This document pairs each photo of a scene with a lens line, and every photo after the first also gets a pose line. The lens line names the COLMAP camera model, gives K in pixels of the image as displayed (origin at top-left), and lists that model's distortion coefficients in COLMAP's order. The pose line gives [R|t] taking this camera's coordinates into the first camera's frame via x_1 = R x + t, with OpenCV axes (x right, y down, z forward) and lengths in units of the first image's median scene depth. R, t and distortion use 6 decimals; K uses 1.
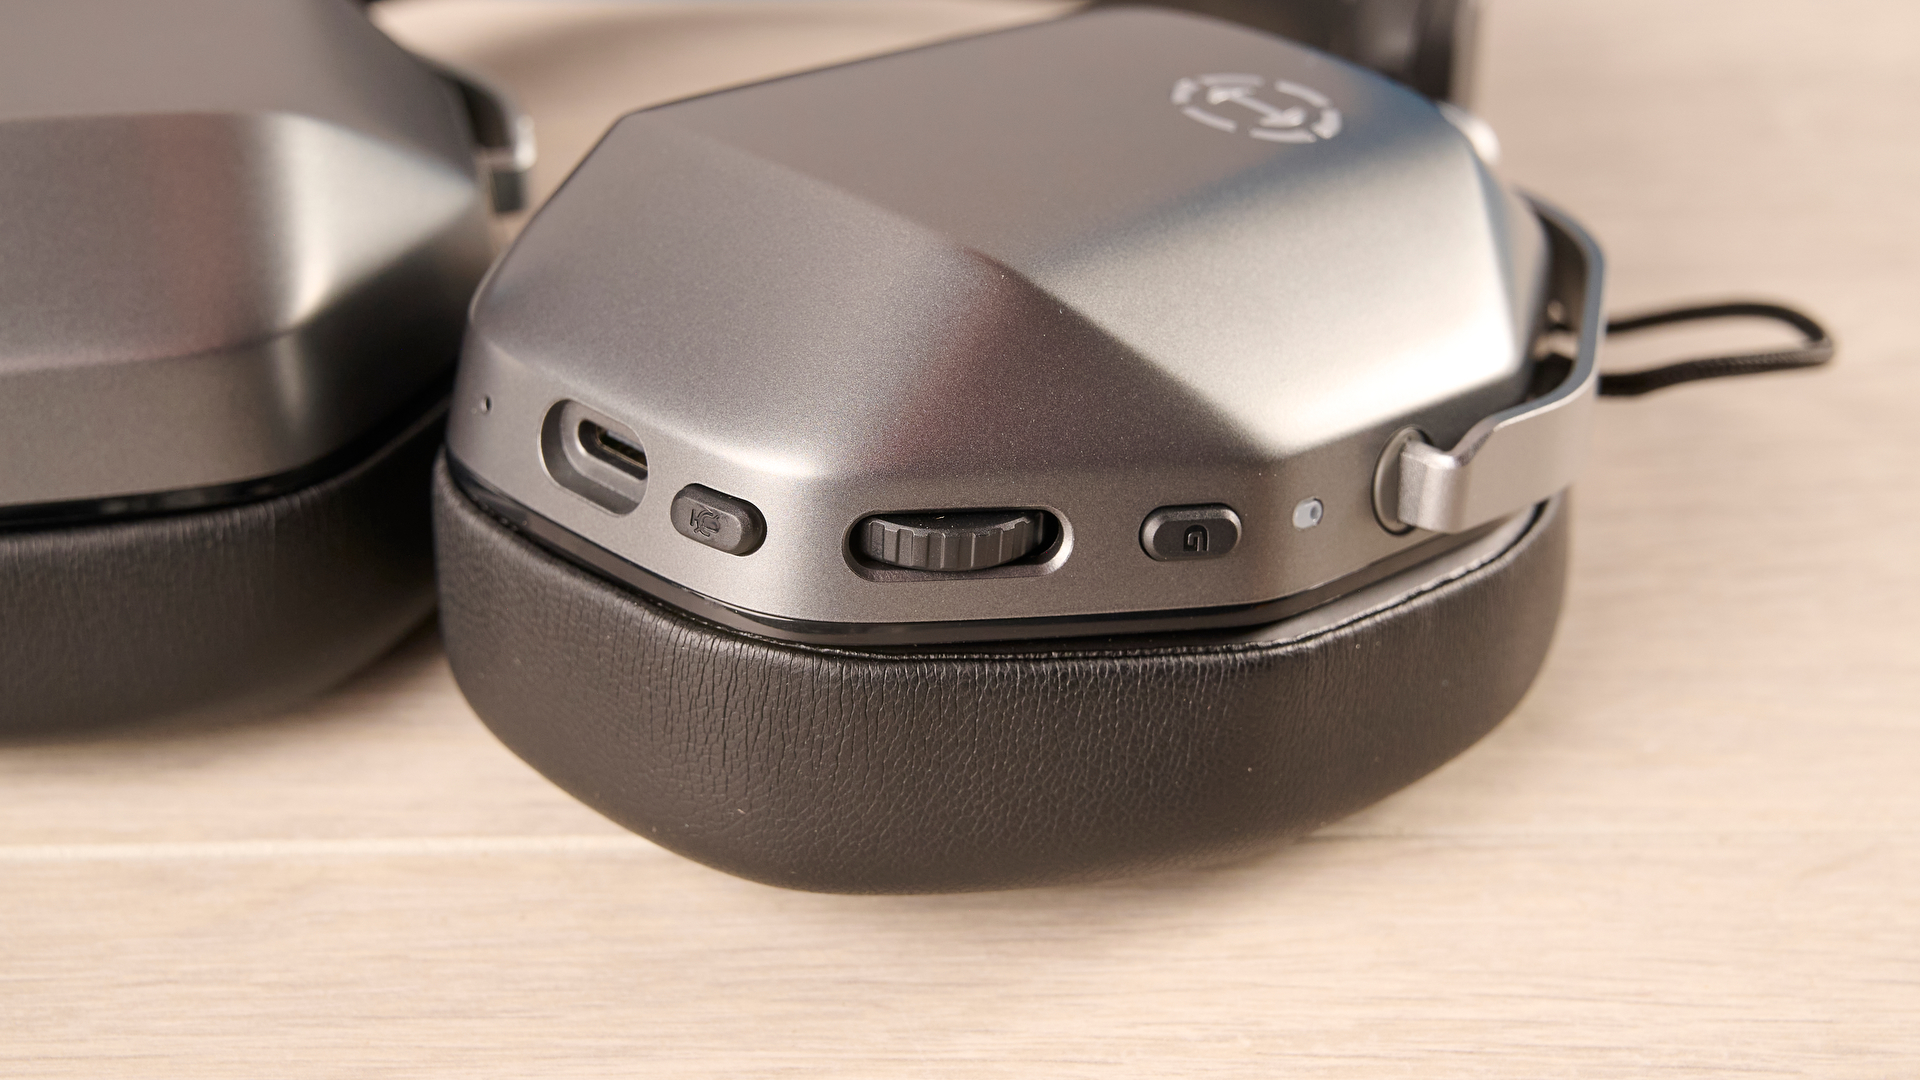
lens RADIAL K [[3292.4, 0, 808.5], [0, 3292.4, 540.1], [0, 0, 1]] dist [0.121766, 0.127542]
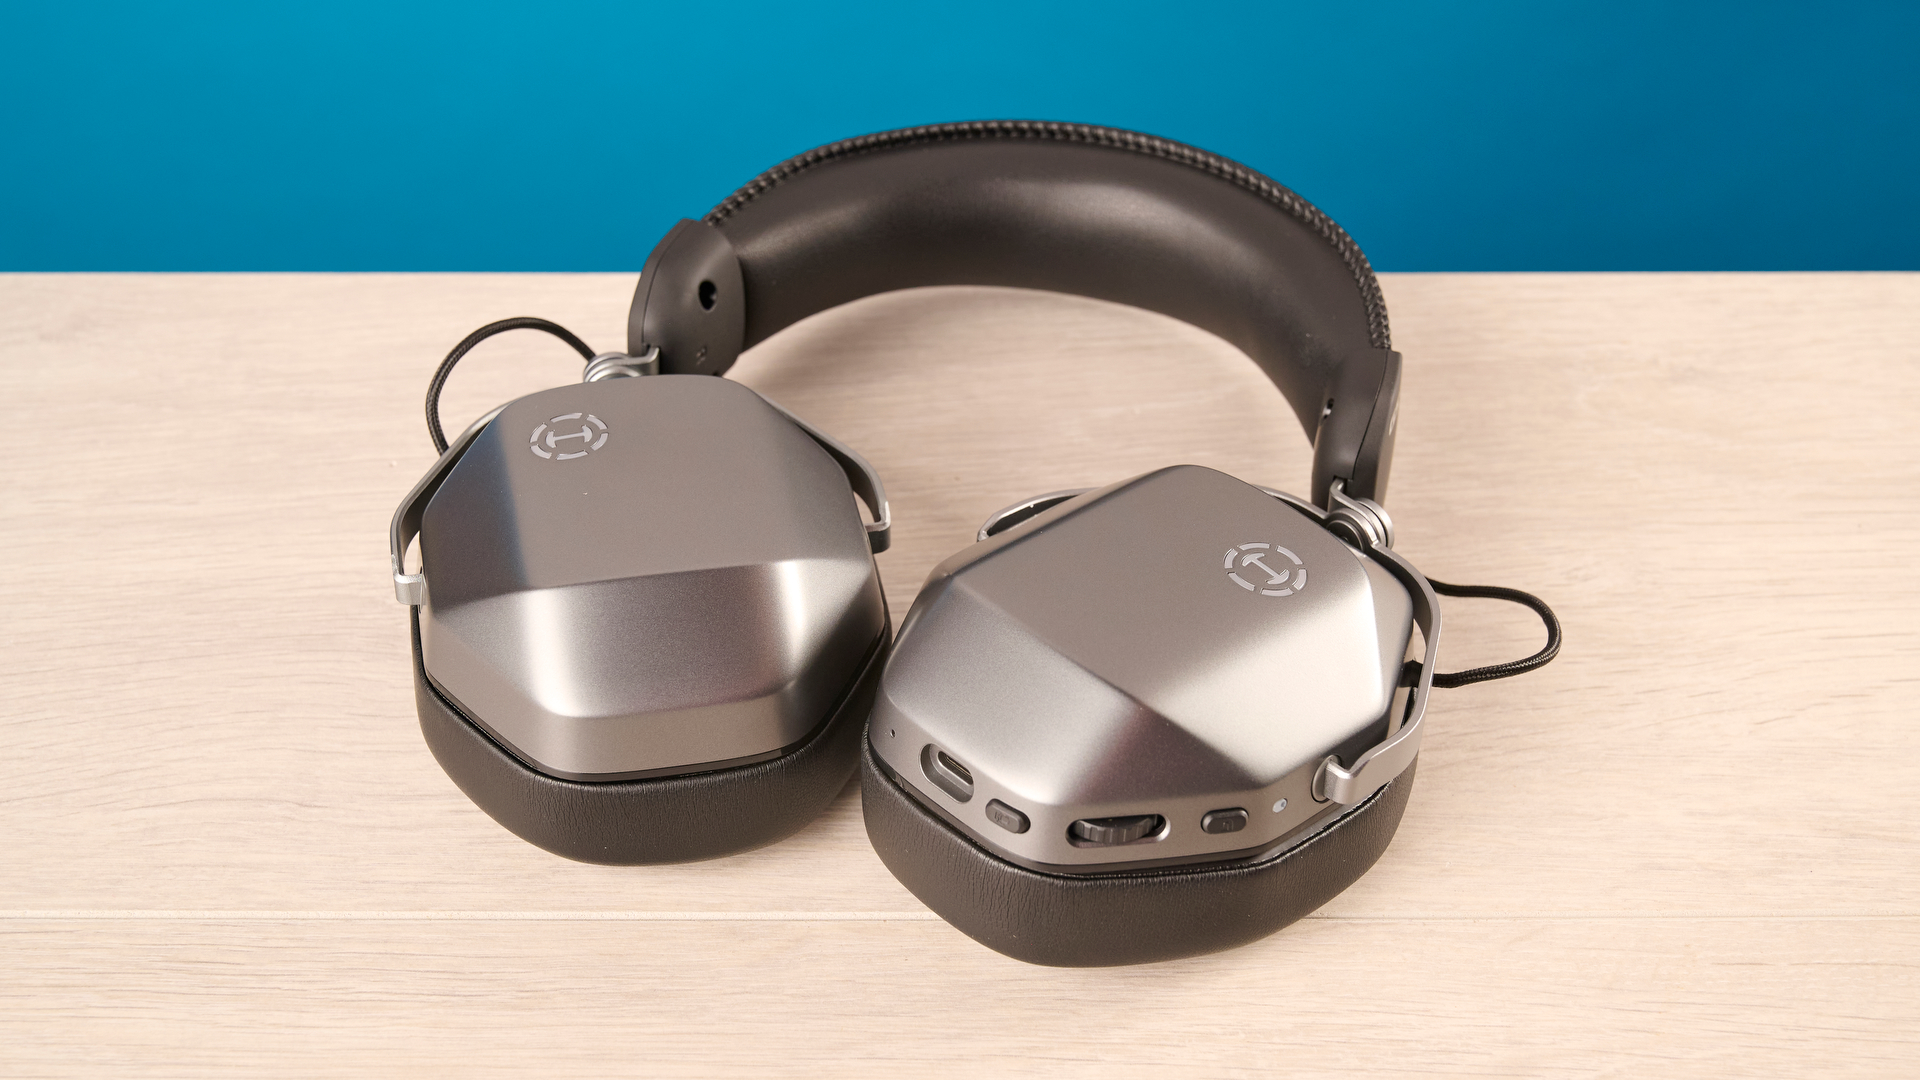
lens RADIAL K [[3292.4, 0, 808.5], [0, 3292.4, 540.1], [0, 0, 1]] dist [0.121766, 0.127542]
pose [[0.999822, 0.009060, -0.016553, -0.120720], [-0.005020, 0.973286, 0.229543, -0.660870], [0.018191, -0.229419, 0.973158, -1.050898]]
